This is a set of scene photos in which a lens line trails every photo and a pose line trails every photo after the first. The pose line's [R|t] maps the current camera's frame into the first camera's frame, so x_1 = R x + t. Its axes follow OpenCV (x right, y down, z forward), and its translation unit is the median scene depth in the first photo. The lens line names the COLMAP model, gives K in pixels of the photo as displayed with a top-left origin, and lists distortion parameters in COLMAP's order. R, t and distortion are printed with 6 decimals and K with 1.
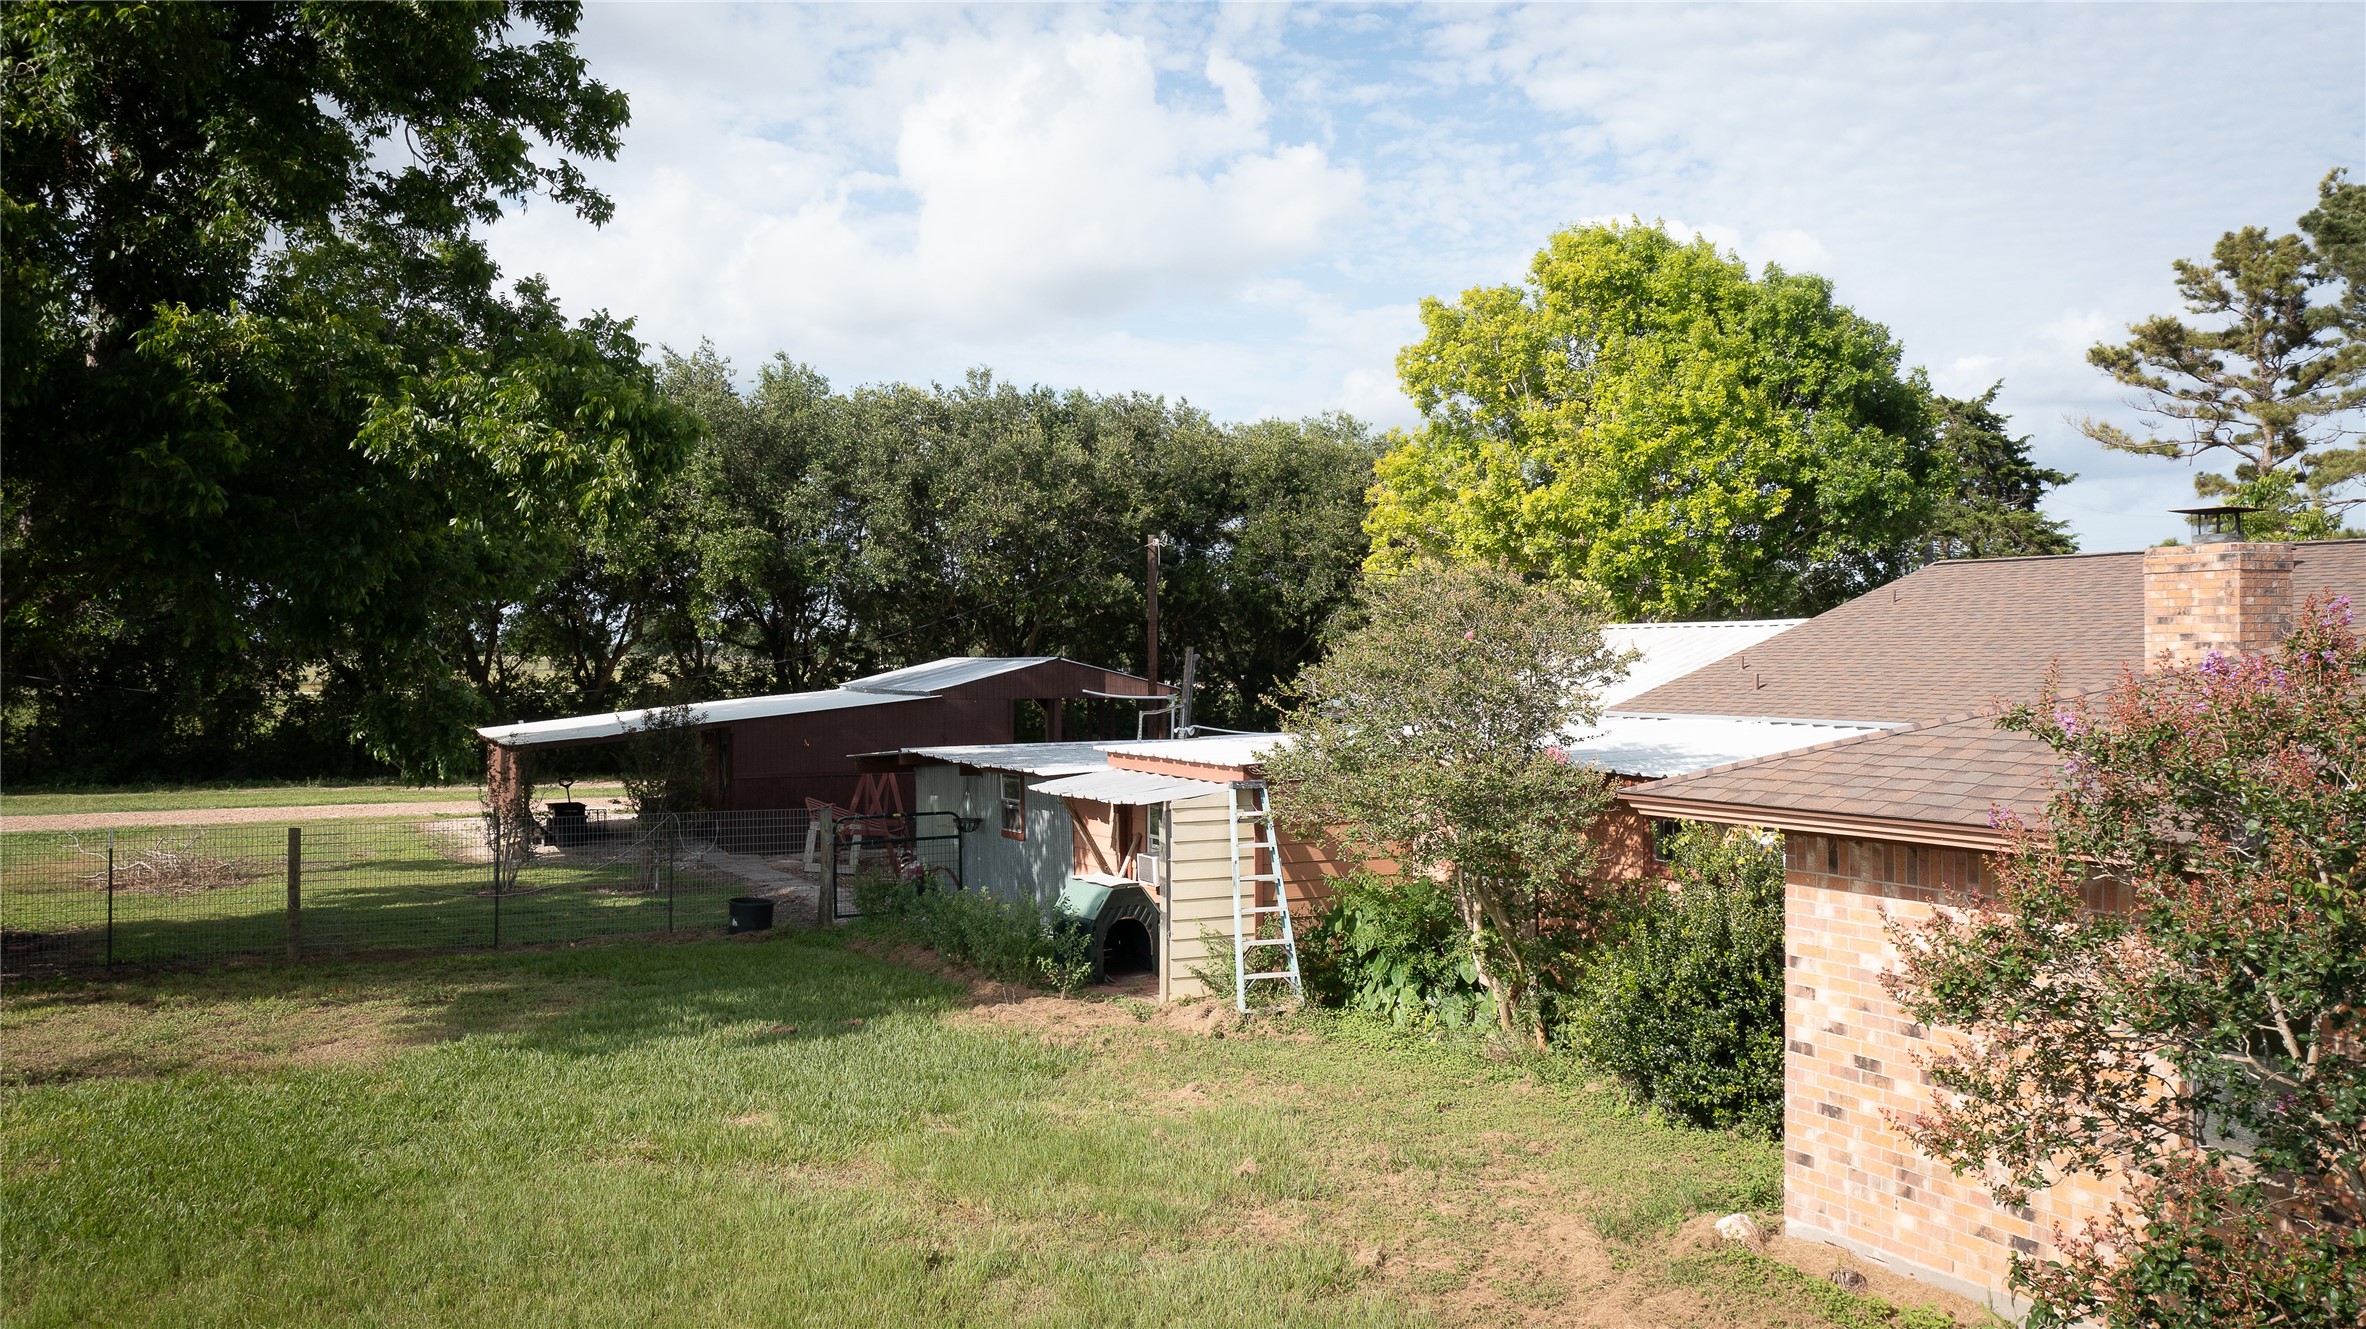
lens RADIAL K [[1853.8, 0, 1193.2], [0, 1853.8, 623.4], [0, 0, 1]] dist [-0.005318, 0.004232]
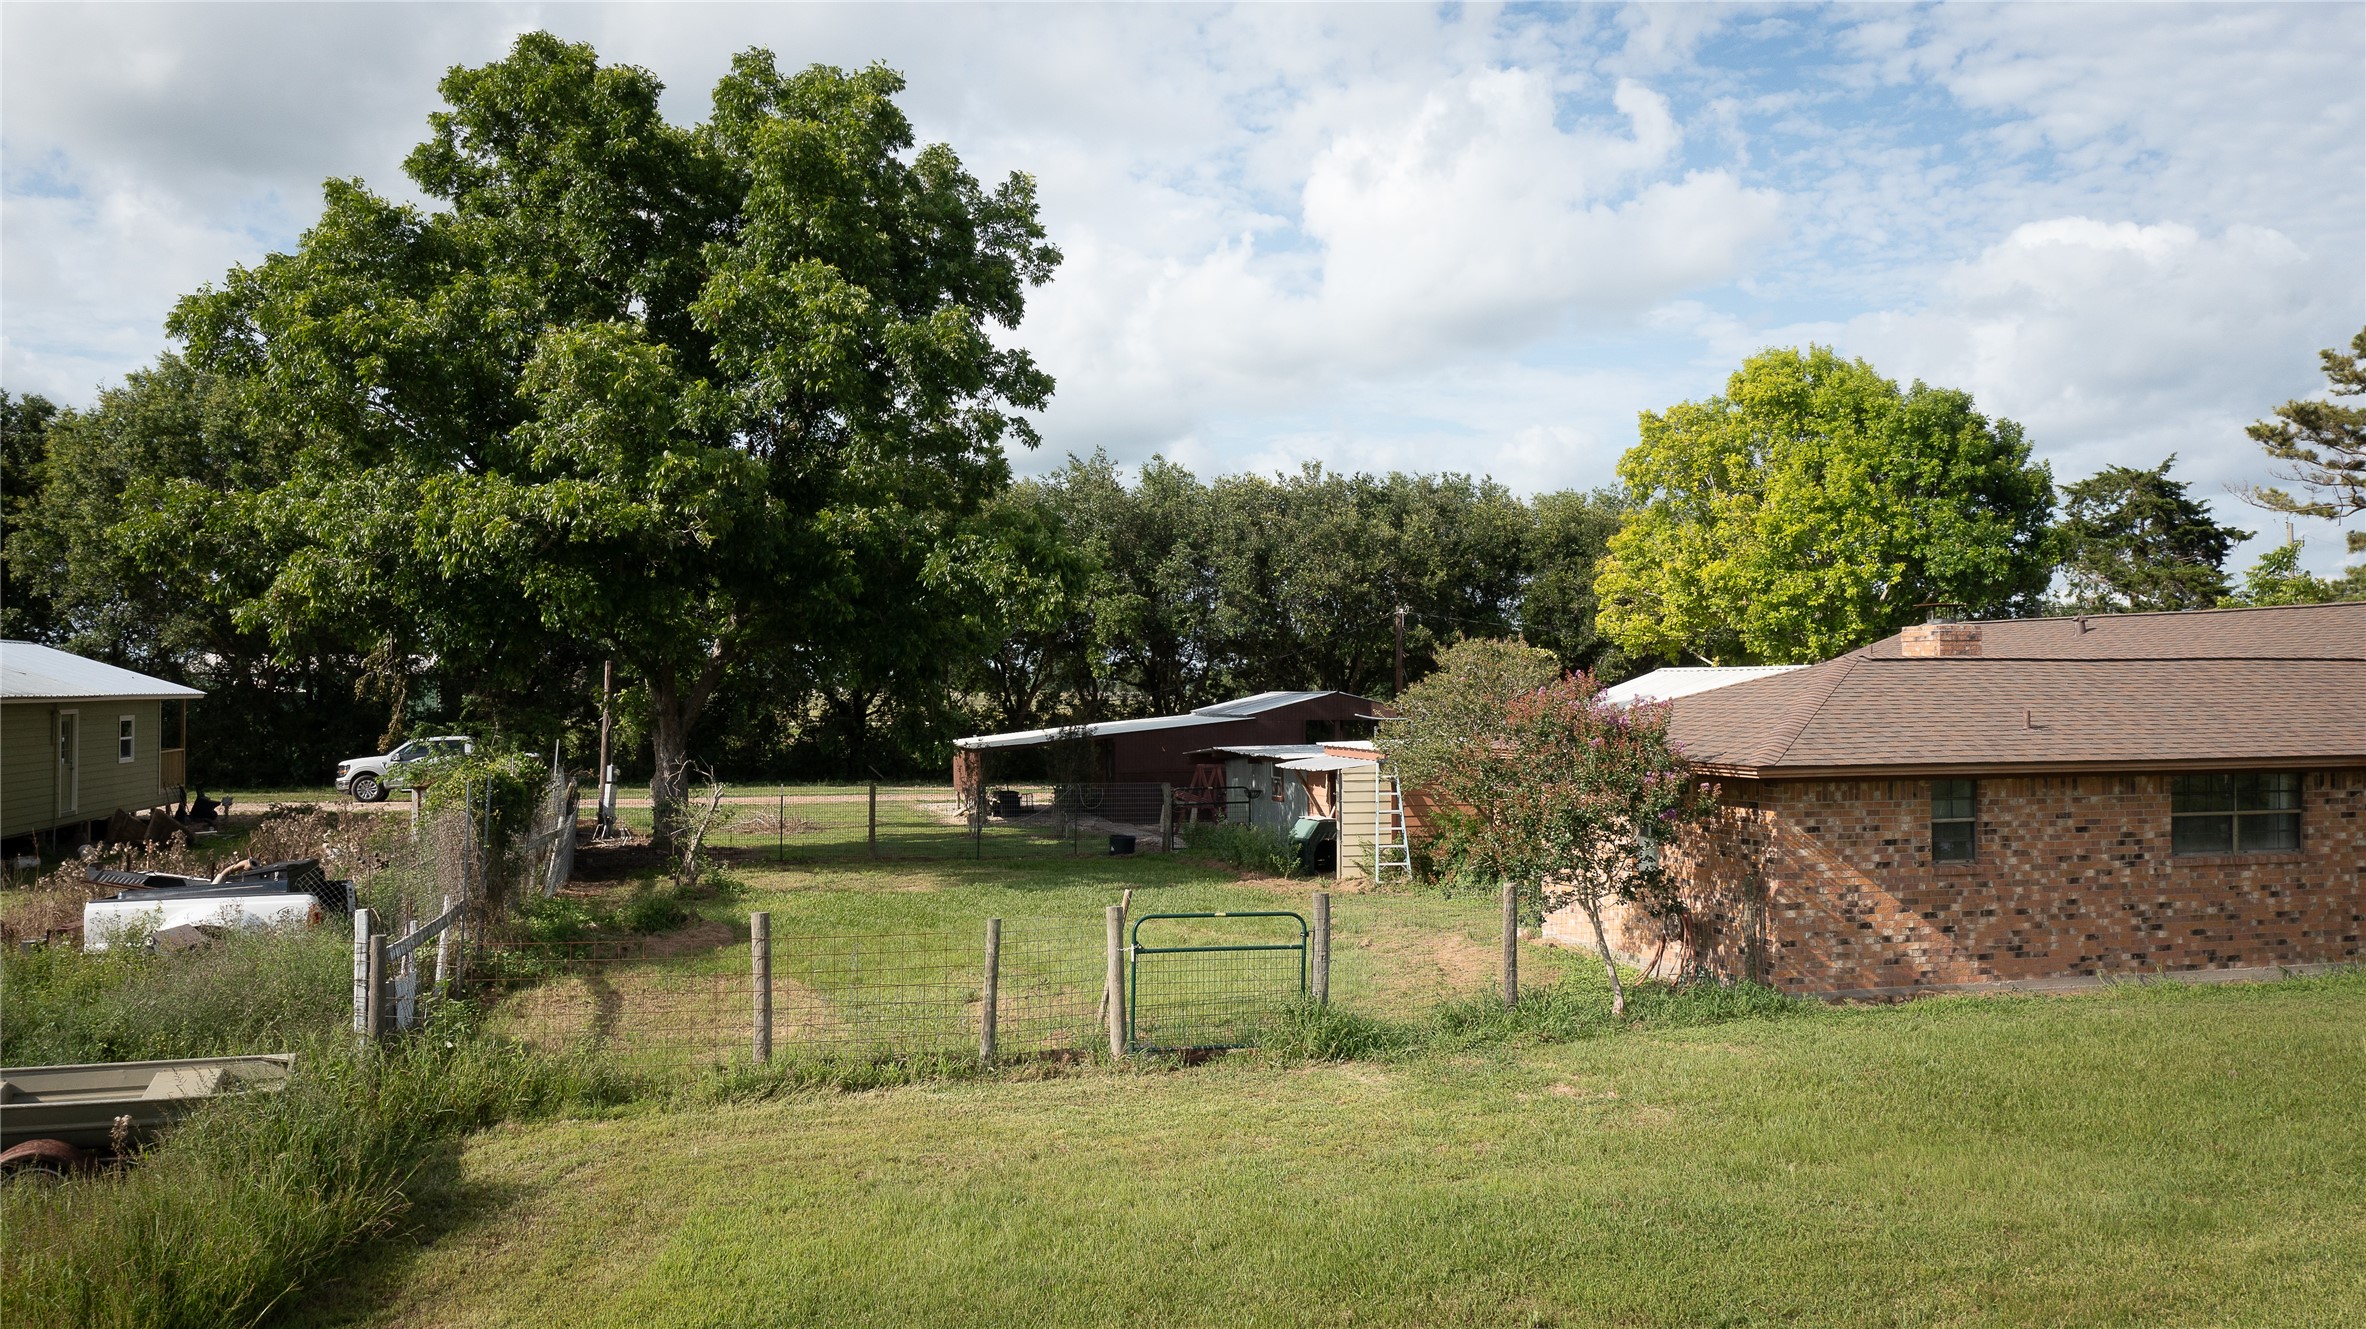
lens RADIAL K [[1853.8, 0, 1198.5], [0, 1853.8, 684.3], [0, 0, 1]] dist [-0.005318, 0.004232]
pose [[0.978591, -0.001426, -0.205808, 0.086807], [0.004273, 0.999901, 0.013385, -0.004935], [0.205769, -0.013978, 0.978501, -0.312574]]
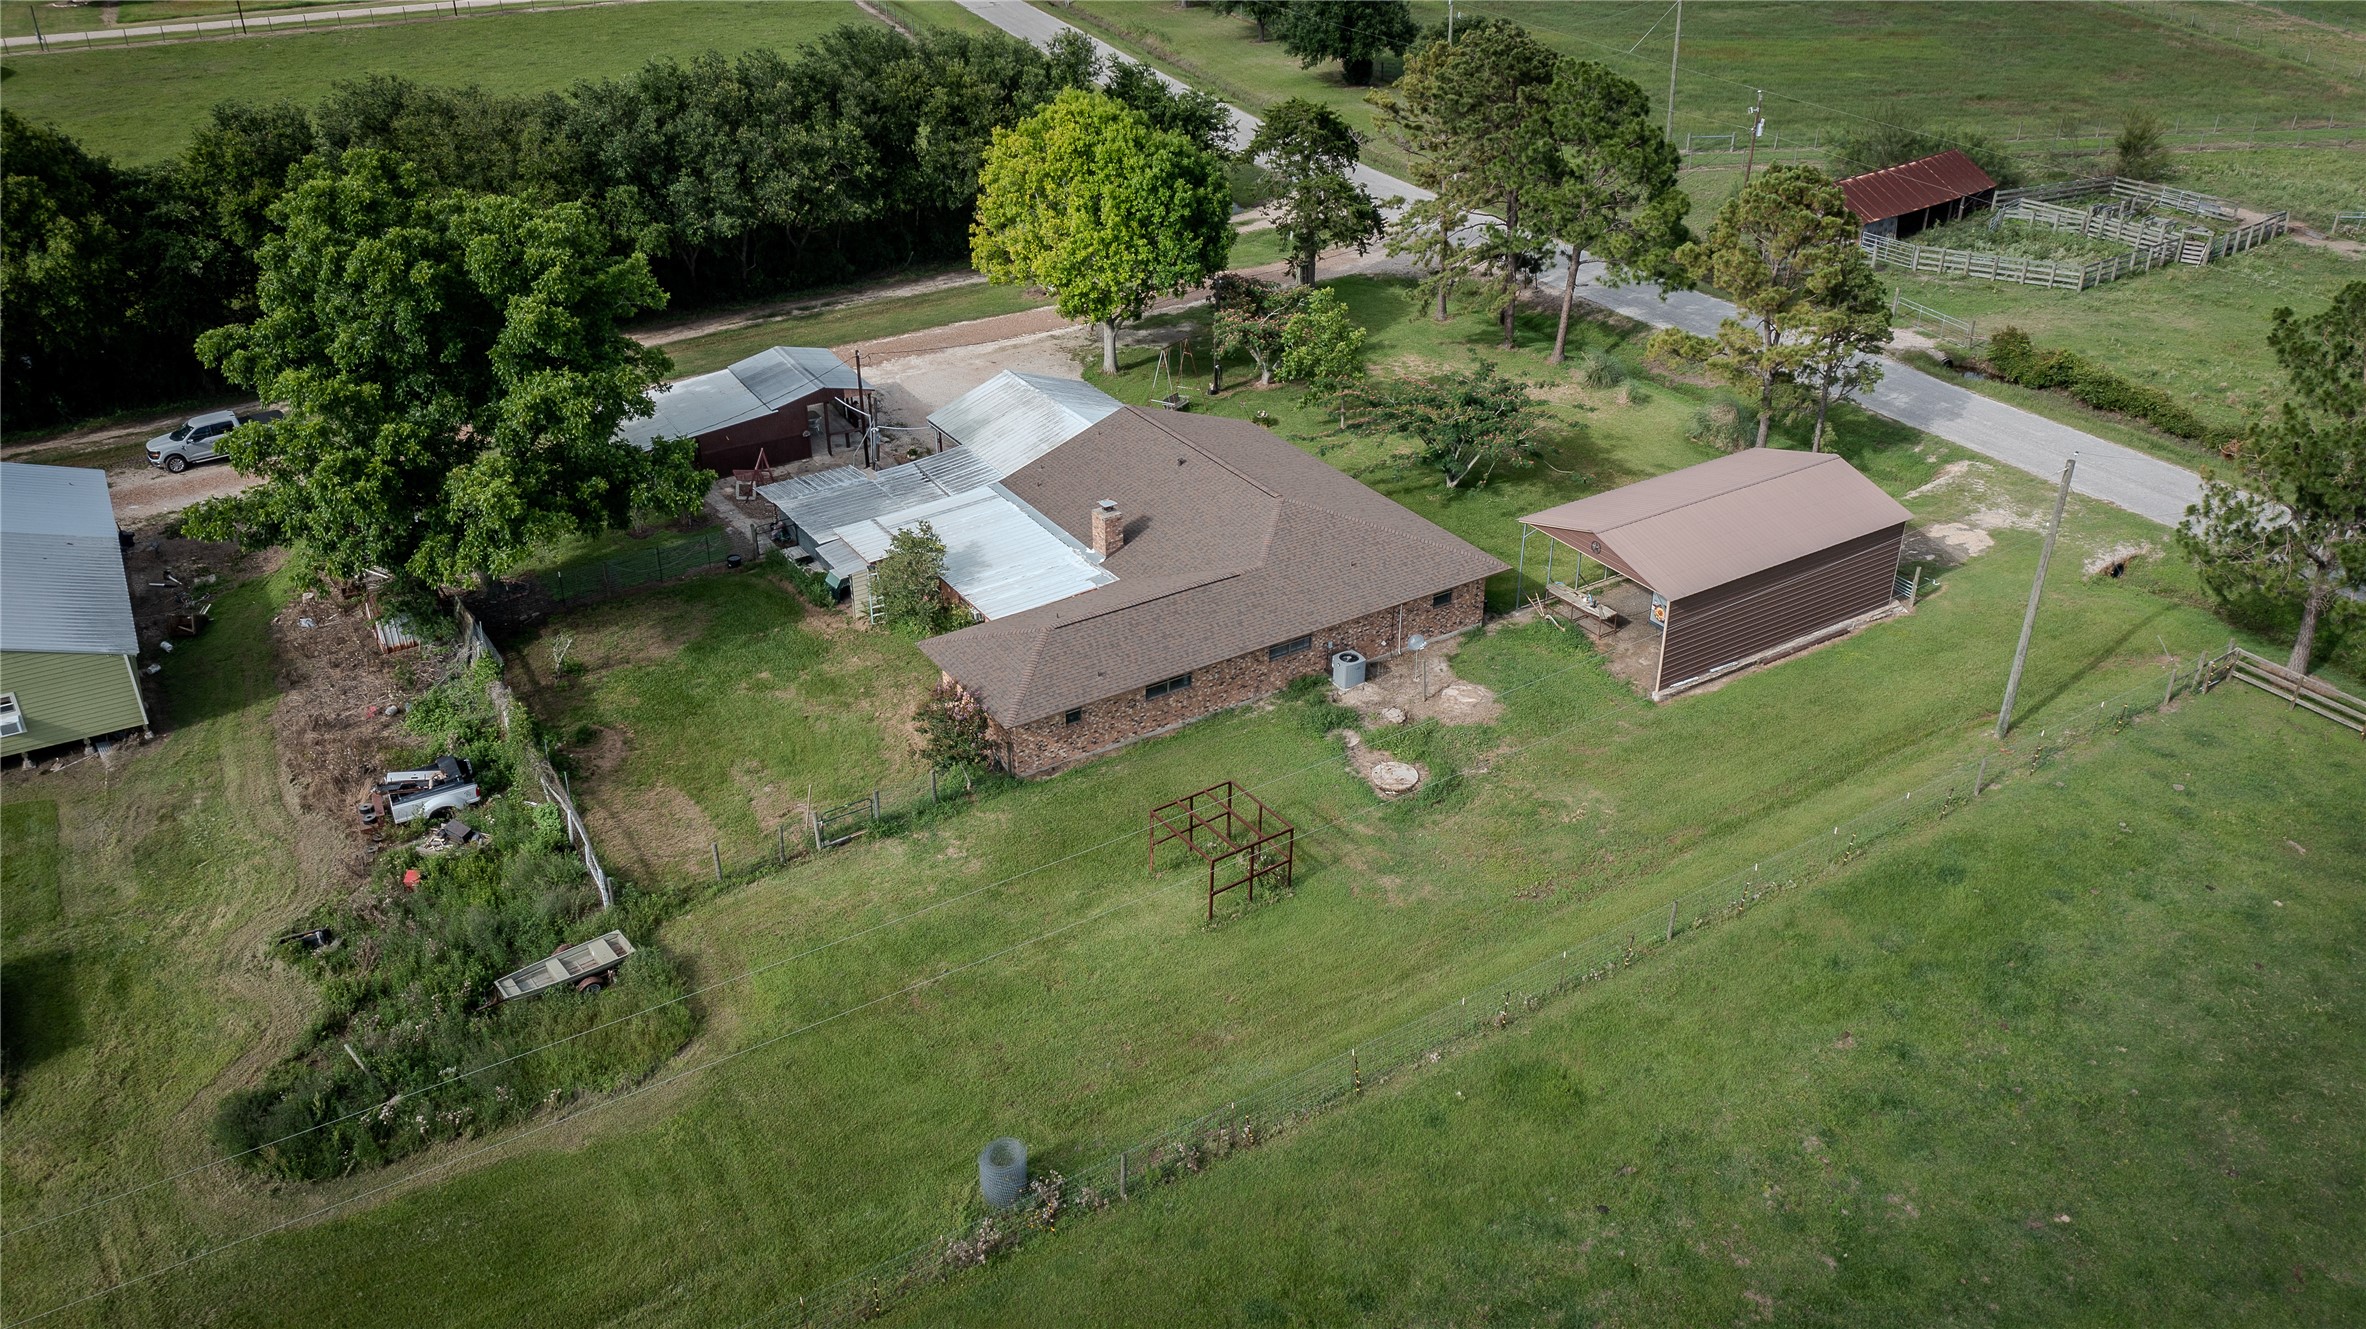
lens RADIAL K [[1853.8, 0, 1178.5], [0, 1853.8, 652.4], [0, 0, 1]] dist [-0.005318, 0.004232]
pose [[0.996306, -0.033789, 0.078952, 0.142423], [-0.010593, 0.863971, 0.503431, -0.683063], [-0.085223, -0.502407, 0.860421, -0.996874]]
